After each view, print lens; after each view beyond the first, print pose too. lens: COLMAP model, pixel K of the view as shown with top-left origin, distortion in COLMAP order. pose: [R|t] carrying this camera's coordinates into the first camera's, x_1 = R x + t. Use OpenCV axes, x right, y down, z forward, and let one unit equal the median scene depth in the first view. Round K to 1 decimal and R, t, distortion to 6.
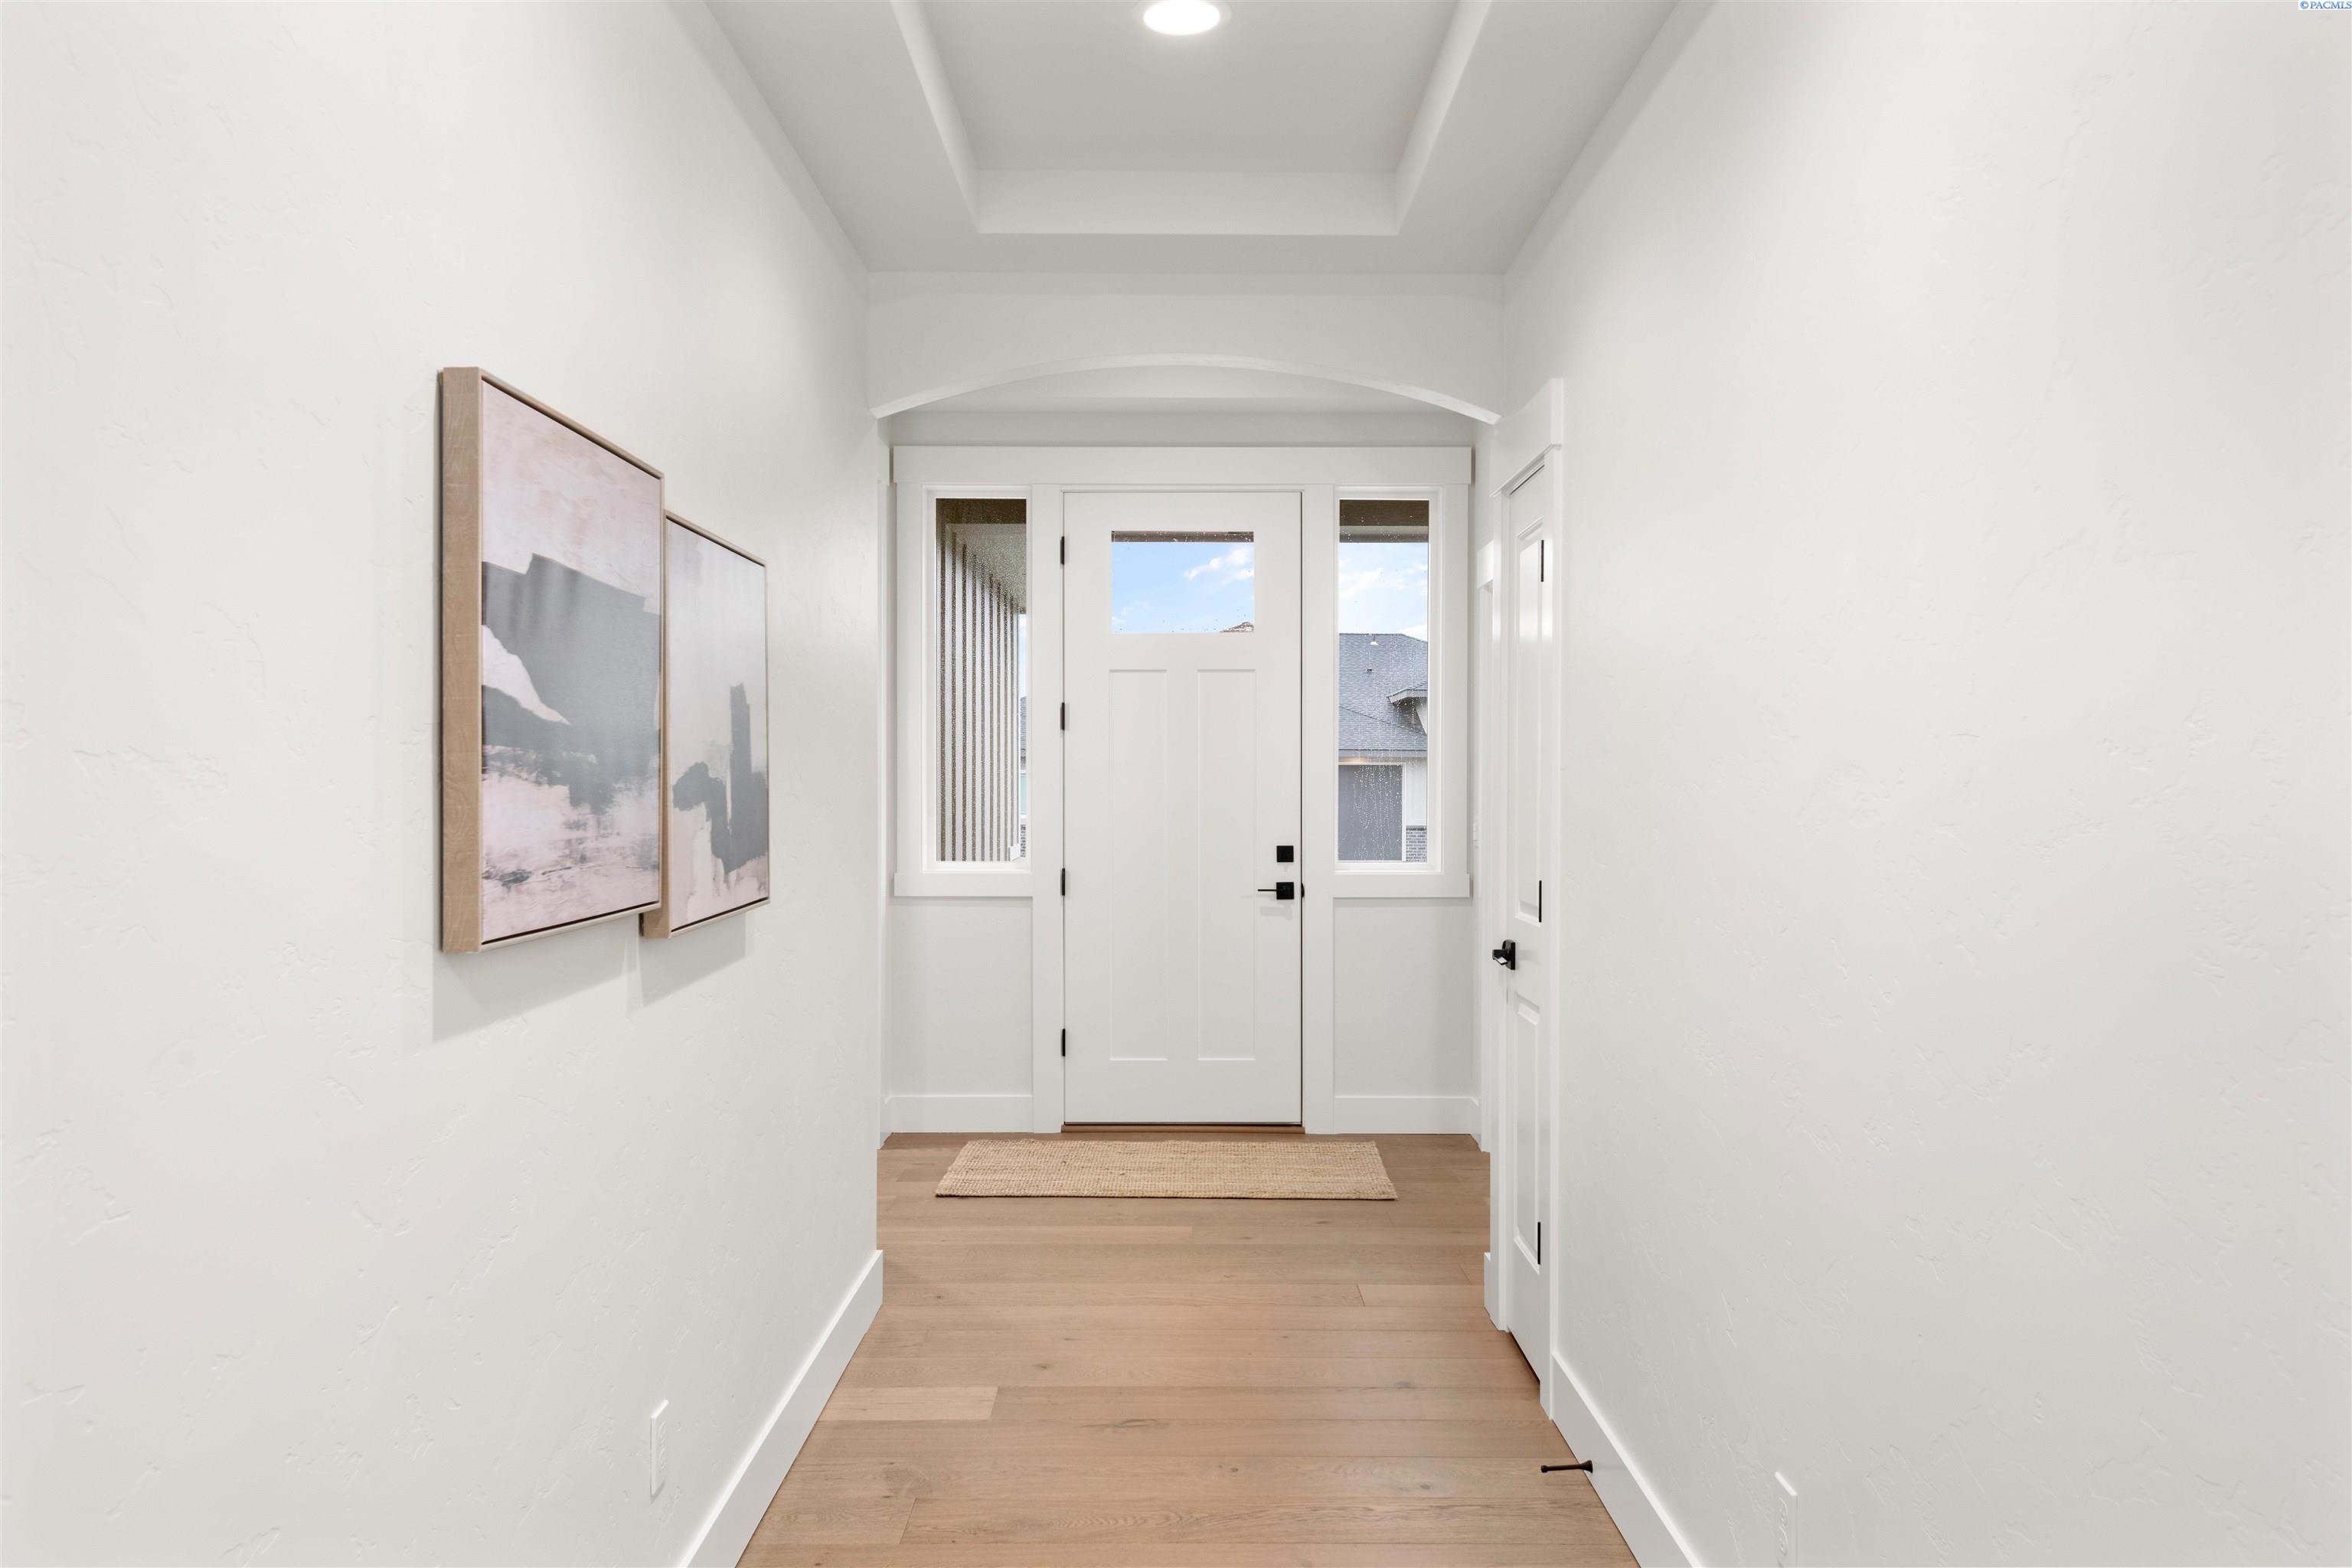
lens RADIAL K [[1633.6, 0, 1177.4], [0, 1633.6, 778.9], [0, 0, 1]] dist [-0.002495, -0.000155]
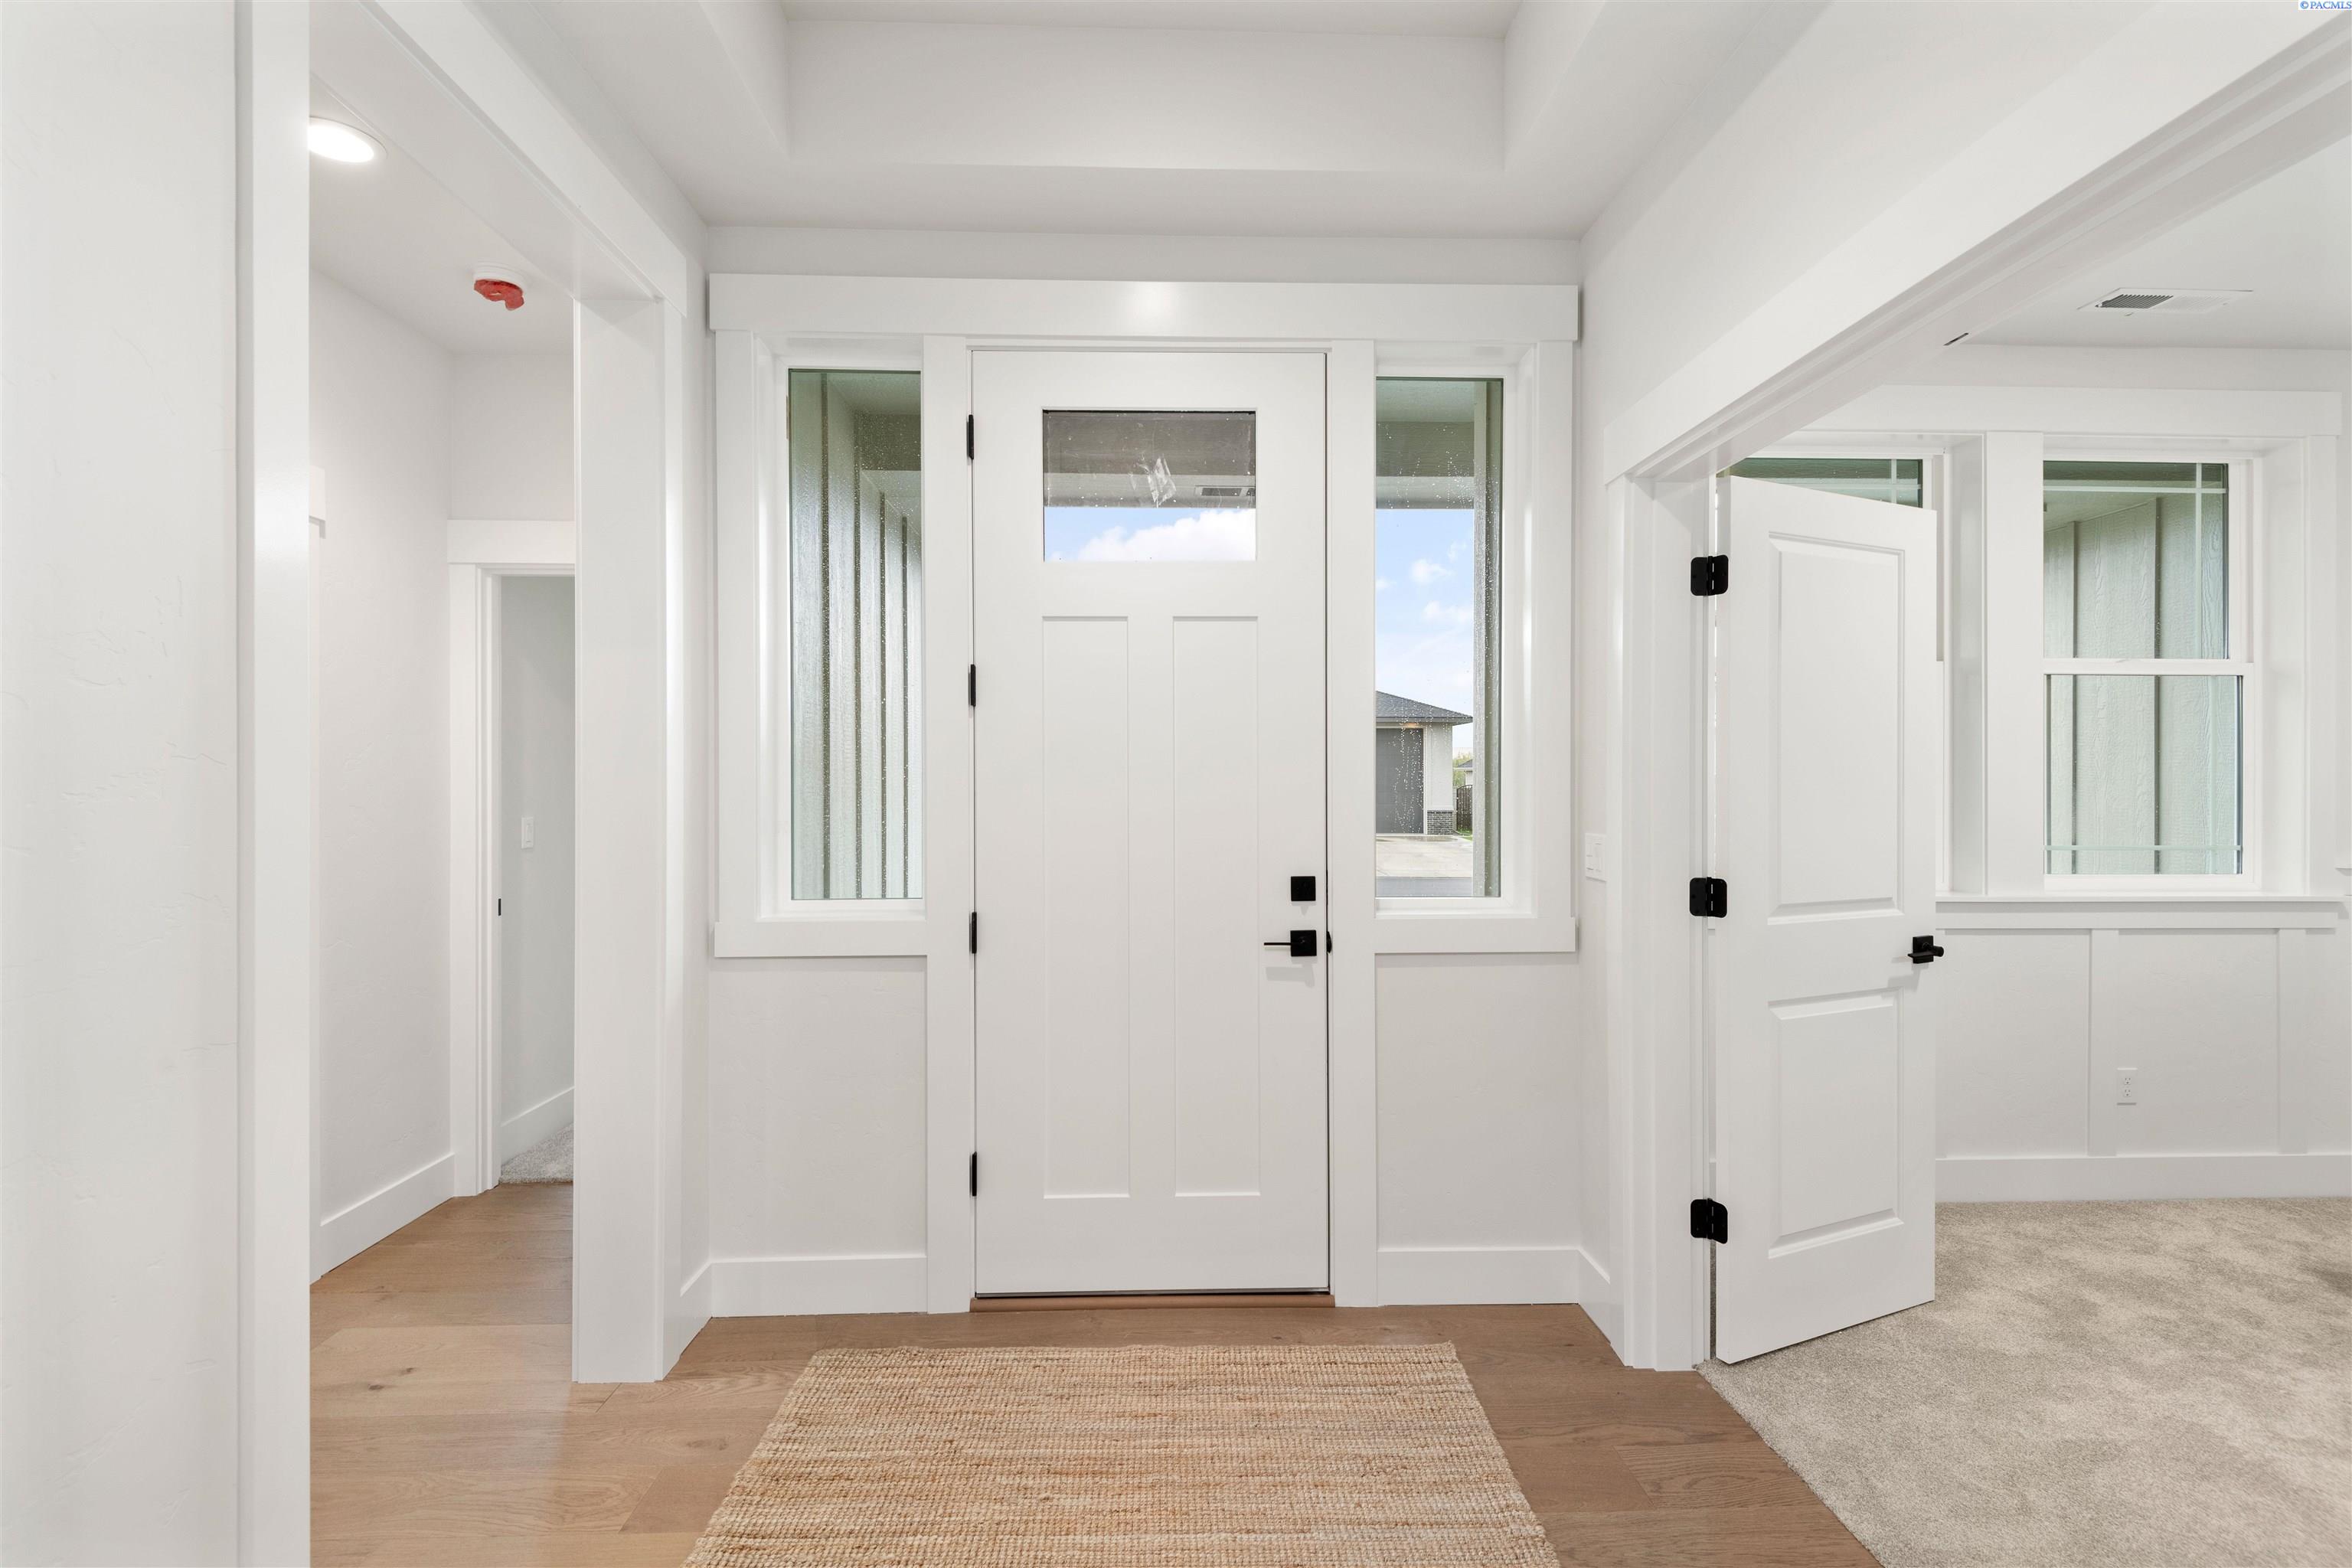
lens RADIAL K [[1091.2, 0, 1189.3], [0, 1091.2, 784.7], [0, 0, 1]] dist [0.007276, 0.000005]
pose [[0.999452, -0.002354, 0.033018, 0.003862], [0.002677, 0.999949, -0.009717, 0.007086], [-0.032994, 0.009800, 0.999408, 0.549837]]
